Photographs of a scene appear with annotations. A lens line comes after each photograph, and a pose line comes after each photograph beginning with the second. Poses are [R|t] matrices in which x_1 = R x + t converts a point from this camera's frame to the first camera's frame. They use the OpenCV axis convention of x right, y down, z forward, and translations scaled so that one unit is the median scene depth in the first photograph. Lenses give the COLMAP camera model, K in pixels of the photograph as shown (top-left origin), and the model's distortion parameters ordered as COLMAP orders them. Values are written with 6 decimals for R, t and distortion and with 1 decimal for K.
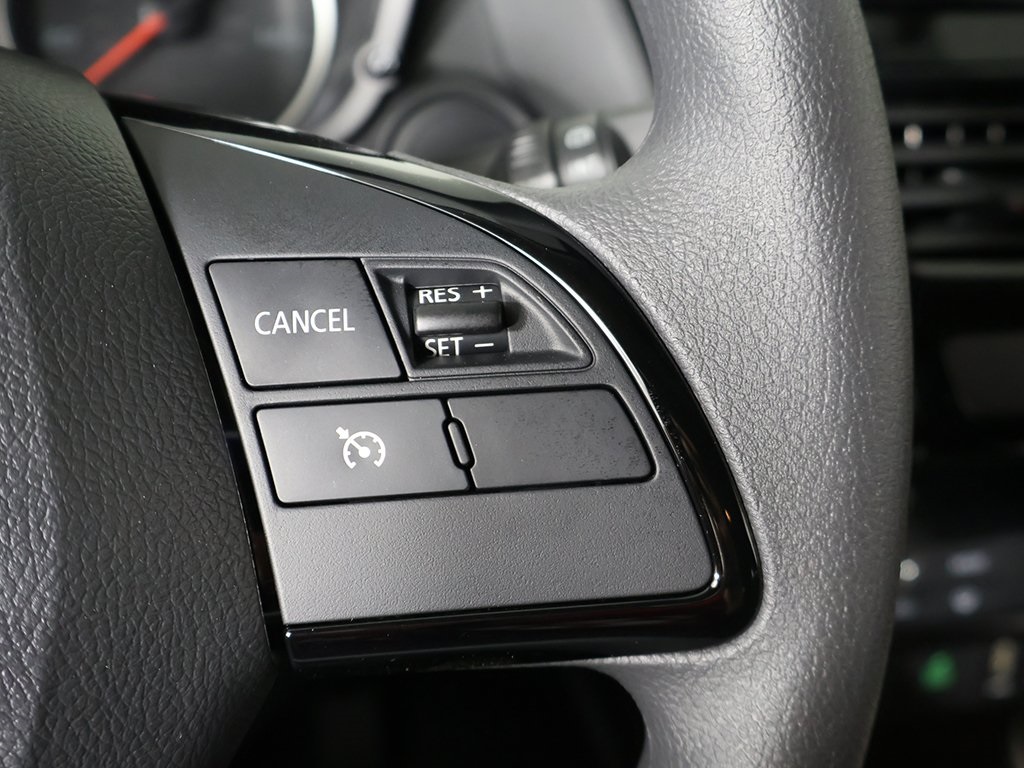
lens RADIAL K [[1185.4, 0, 537.0], [0, 1185.4, 386.3], [0, 0, 1]] dist [-0.006058, -0.006411]
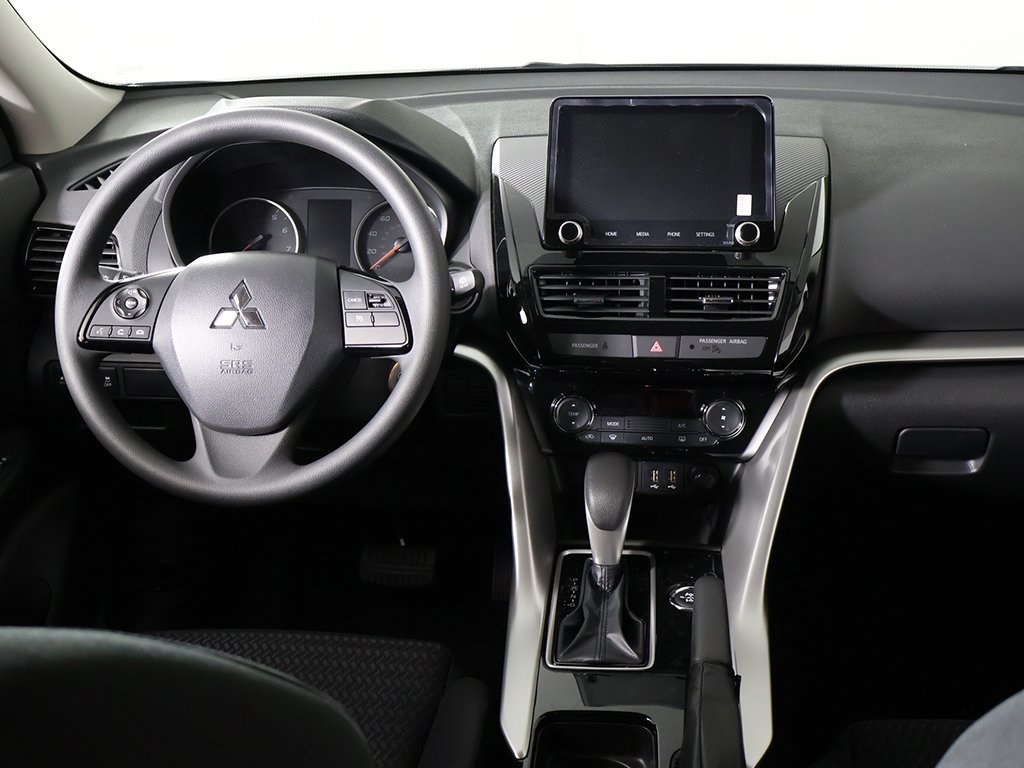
lens RADIAL K [[1182.9, 0, 527.1], [0, 1182.9, 374.4], [0, 0, 1]] dist [0.010102, 0.004750]
pose [[0.924195, 0.058597, -0.377398, 3.124618], [-0.116905, 0.984132, -0.133481, 1.094464], [0.363588, 0.167482, 0.916381, -4.498440]]
